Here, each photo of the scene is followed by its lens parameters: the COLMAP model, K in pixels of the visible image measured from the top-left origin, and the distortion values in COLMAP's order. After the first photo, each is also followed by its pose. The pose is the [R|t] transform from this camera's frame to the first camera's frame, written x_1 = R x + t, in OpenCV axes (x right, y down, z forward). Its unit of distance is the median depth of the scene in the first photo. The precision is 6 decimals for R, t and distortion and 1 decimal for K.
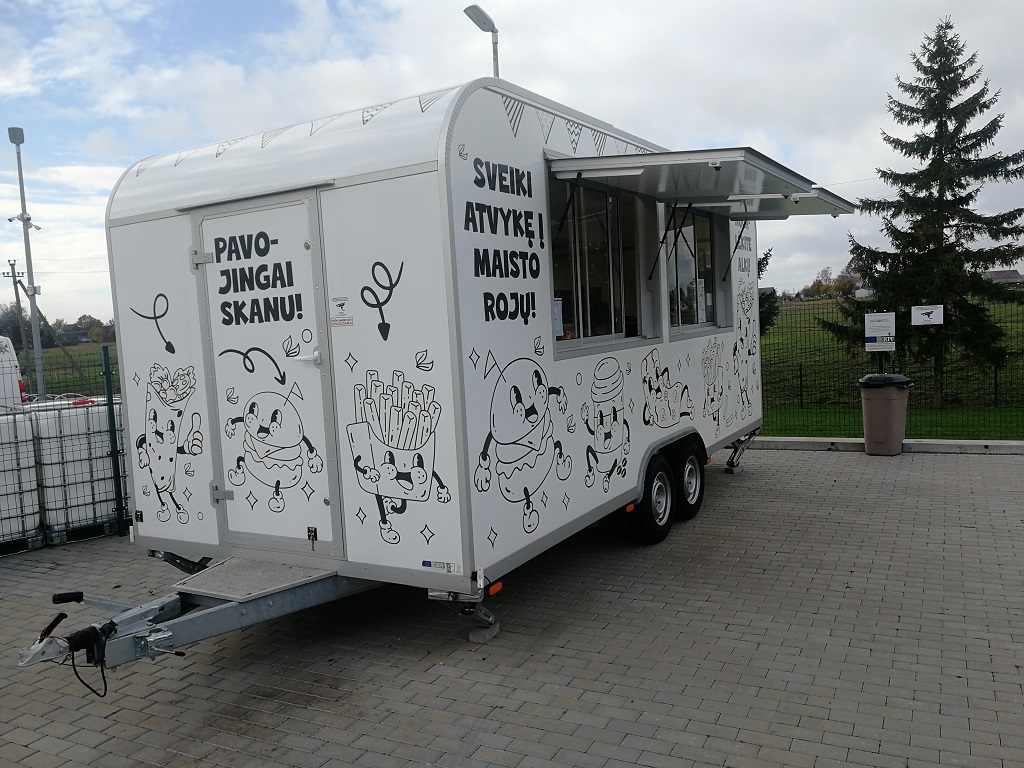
lens RADIAL K [[803.8, 0, 512.0], [0, 803.8, 384.0], [0, 0, 1]] dist [0.185279, -0.271054]
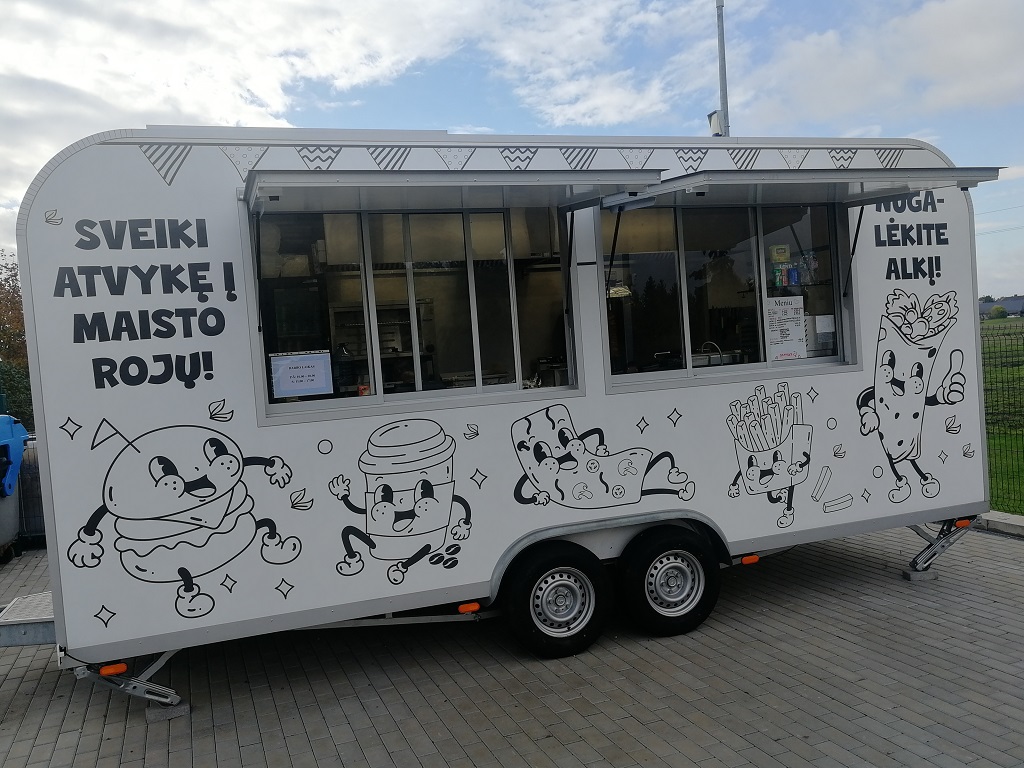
lens RADIAL K [[825.6, 0, 512.0], [0, 825.6, 384.0], [0, 0, 1]] dist [0.055207, -0.008209]
pose [[0.751476, 0.037415, -0.658699, 0.905324], [-0.027700, 0.999300, 0.025160, -0.112318], [0.659179, -0.000662, 0.751986, 0.537087]]
